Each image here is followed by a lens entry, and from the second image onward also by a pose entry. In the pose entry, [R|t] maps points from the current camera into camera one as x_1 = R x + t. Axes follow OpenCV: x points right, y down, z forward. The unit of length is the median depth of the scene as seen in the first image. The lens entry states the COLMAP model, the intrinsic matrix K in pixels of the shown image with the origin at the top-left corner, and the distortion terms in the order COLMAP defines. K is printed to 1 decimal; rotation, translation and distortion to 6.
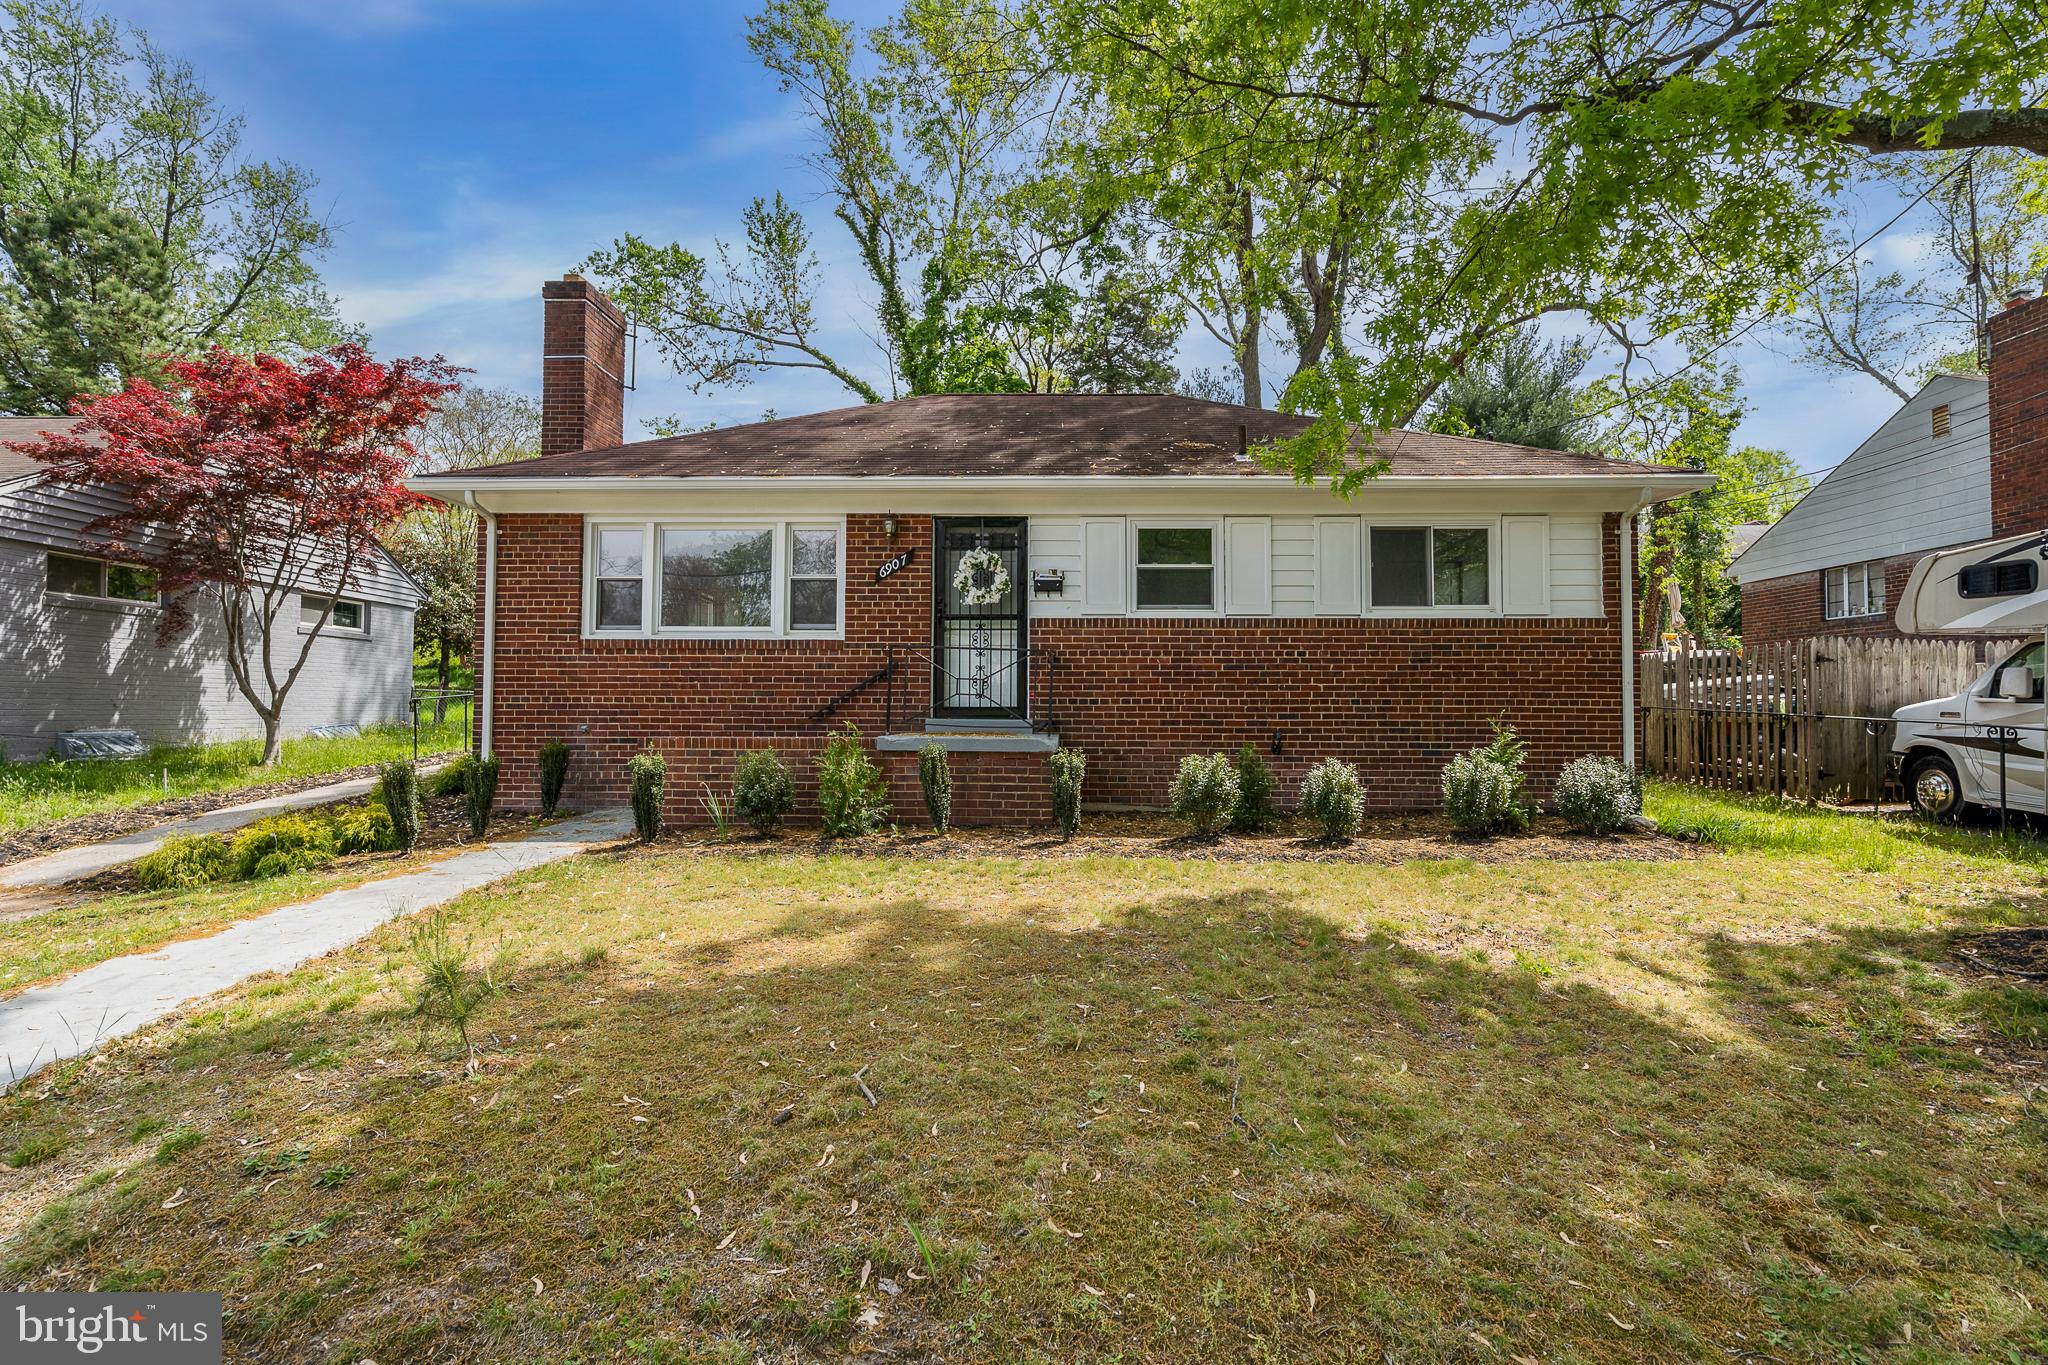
lens RADIAL K [[963.5, 0, 1024.0], [0, 963.5, 682.5], [0, 0, 1]] dist [0.000320, -0.000493]
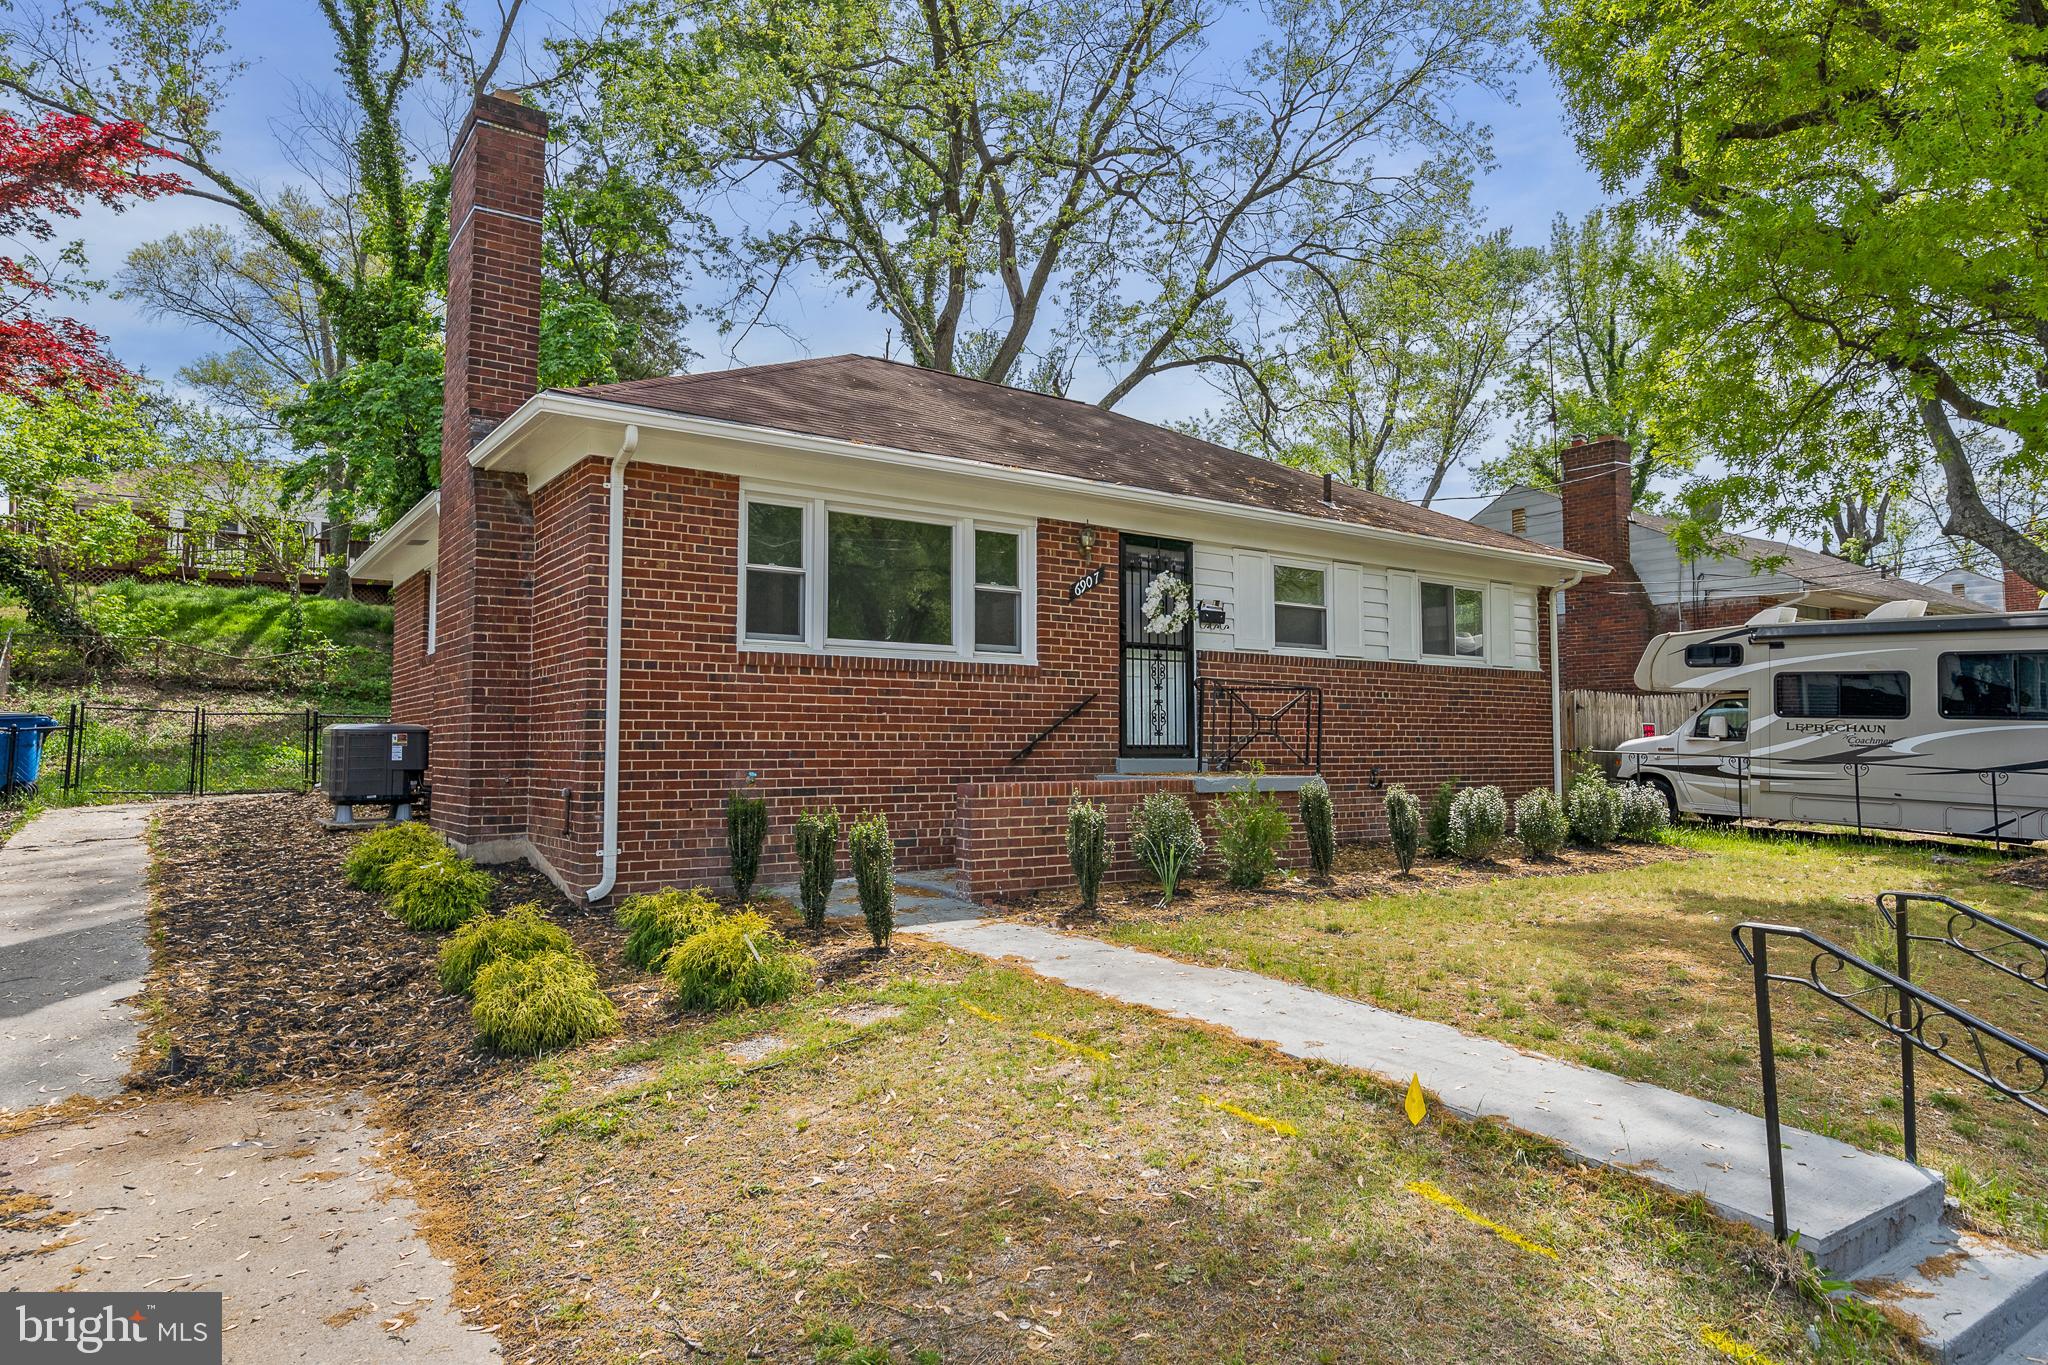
lens RADIAL K [[1242.6, 0, 1024.0], [0, 1242.6, 682.5], [0, 0, 1]] dist [-0.003084, -0.000285]
pose [[0.792027, 0.028670, 0.609813, -0.866592], [-0.013717, 0.999480, -0.029173, 0.002246], [-0.610332, 0.014741, 0.792008, 0.144923]]
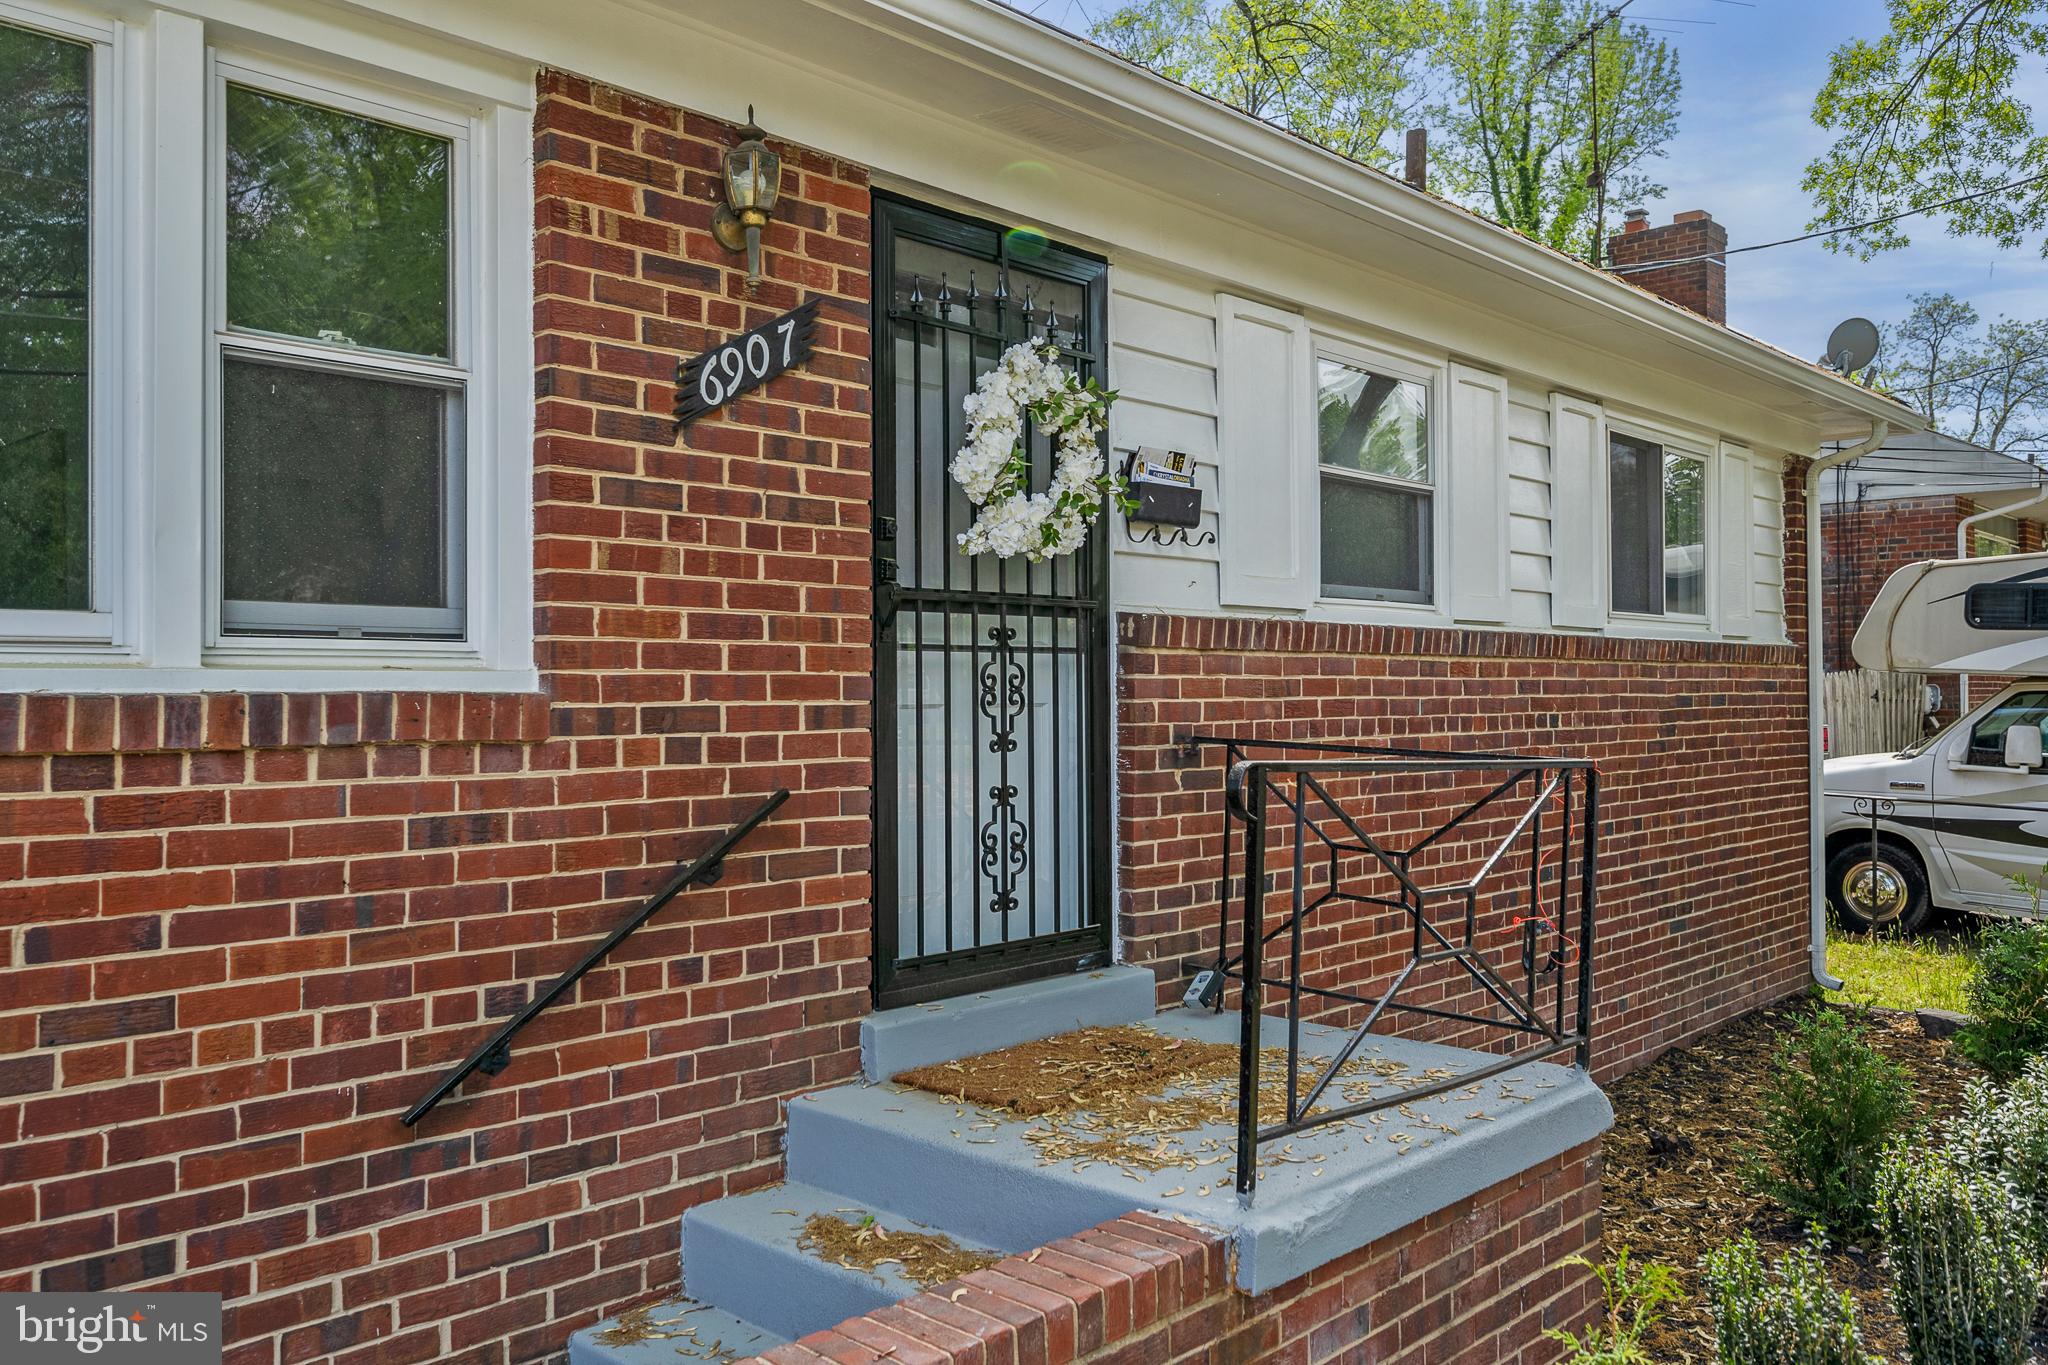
lens RADIAL K [[1612.7, 0, 1024.0], [0, 1612.7, 682.5], [0, 0, 1]] dist [-0.007398, 0.002006]
pose [[0.659237, -0.002979, 0.751929, -0.375800], [-0.014550, 0.999754, 0.016718, -0.053830], [-0.751794, -0.021961, 0.659032, 0.705340]]
